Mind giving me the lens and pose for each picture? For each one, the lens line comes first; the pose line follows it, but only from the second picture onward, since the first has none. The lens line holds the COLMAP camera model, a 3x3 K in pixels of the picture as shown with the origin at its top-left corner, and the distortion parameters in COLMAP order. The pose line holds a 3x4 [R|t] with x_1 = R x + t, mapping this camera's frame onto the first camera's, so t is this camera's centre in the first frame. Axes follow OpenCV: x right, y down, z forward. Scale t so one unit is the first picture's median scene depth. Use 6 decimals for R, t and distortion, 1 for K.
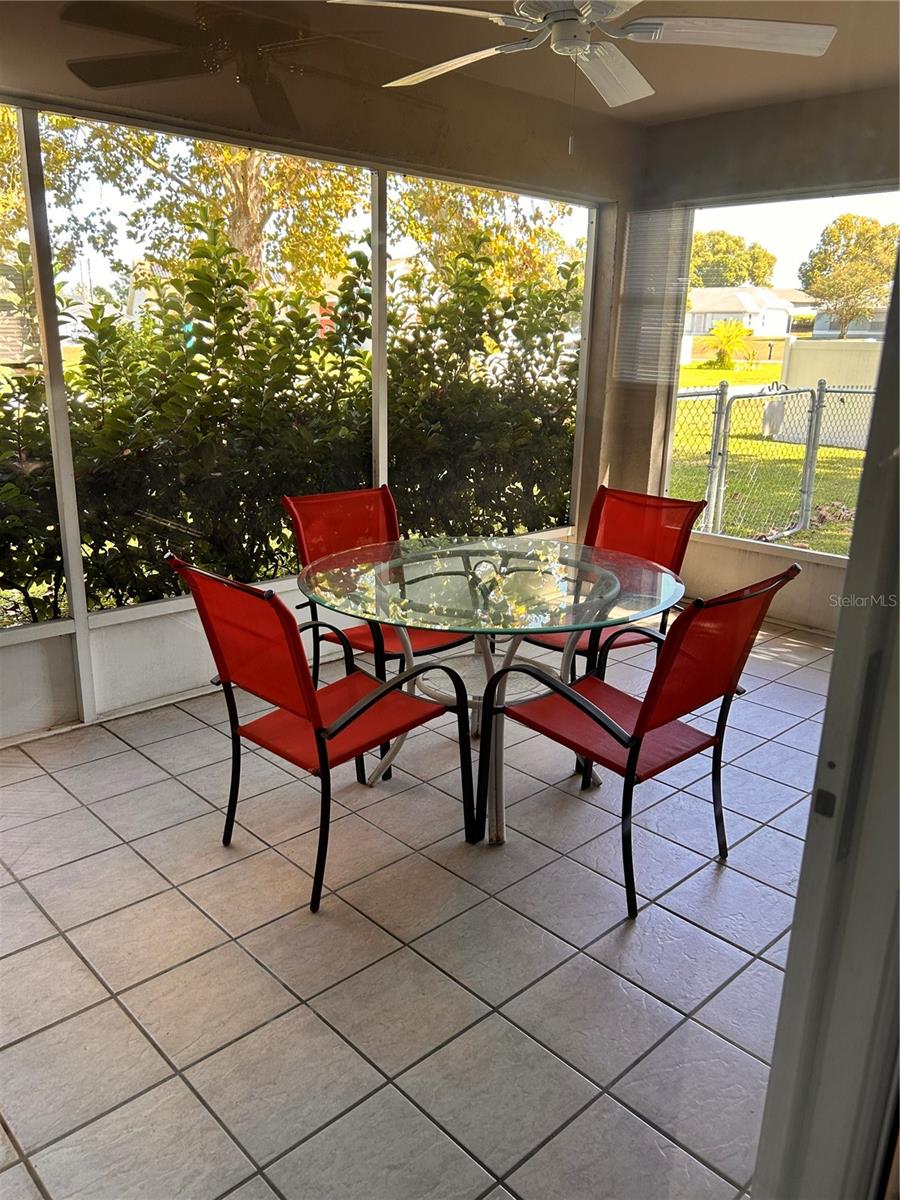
lens RADIAL K [[904.7, 0, 442.9], [0, 904.7, 599.3], [0, 0, 1]] dist [0.070355, -0.103539]
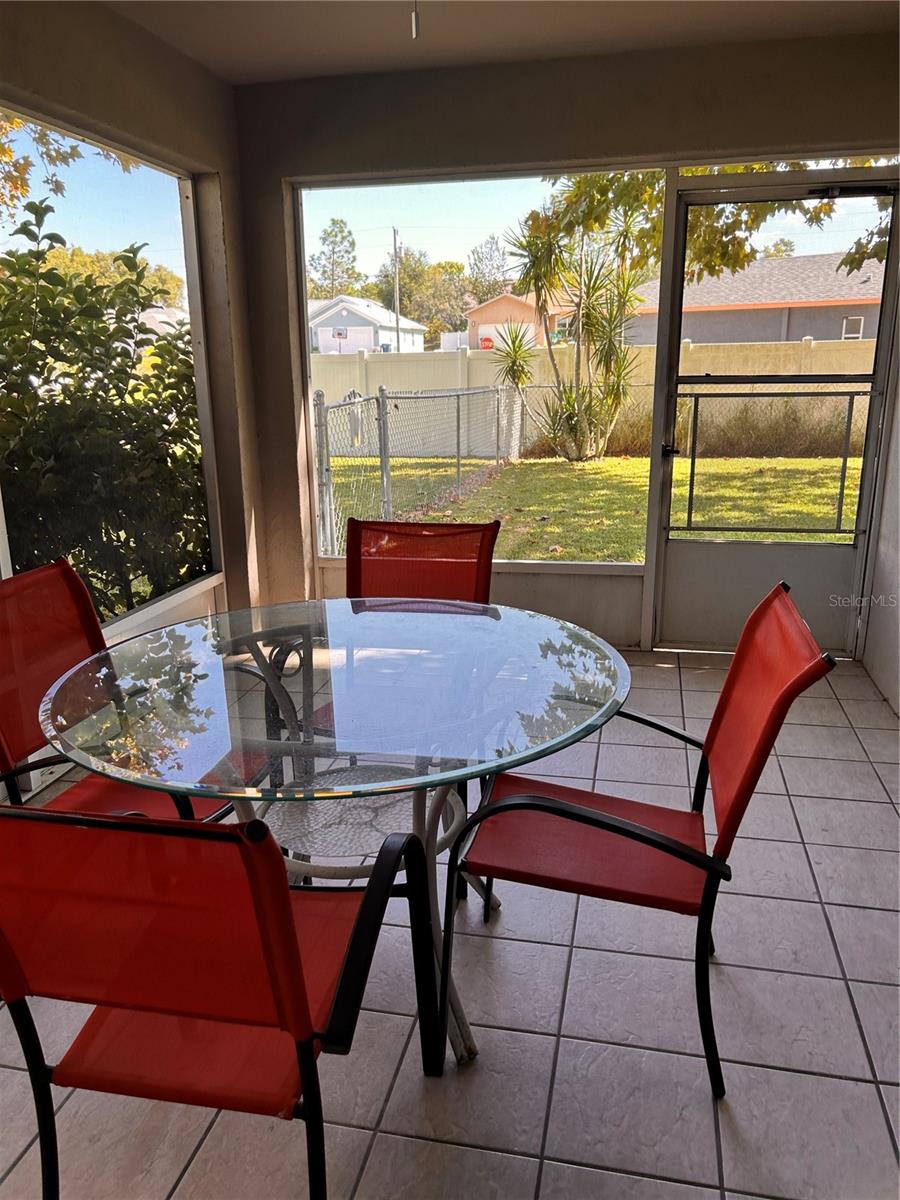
lens RADIAL K [[904.7, 0, 442.9], [0, 904.7, 599.3], [0, 0, 1]] dist [0.070355, -0.103539]
pose [[0.824121, -0.172755, 0.539425, -0.147055], [0.185000, 0.982220, 0.031924, -0.050164], [-0.535349, 0.073485, 0.841428, 0.233291]]
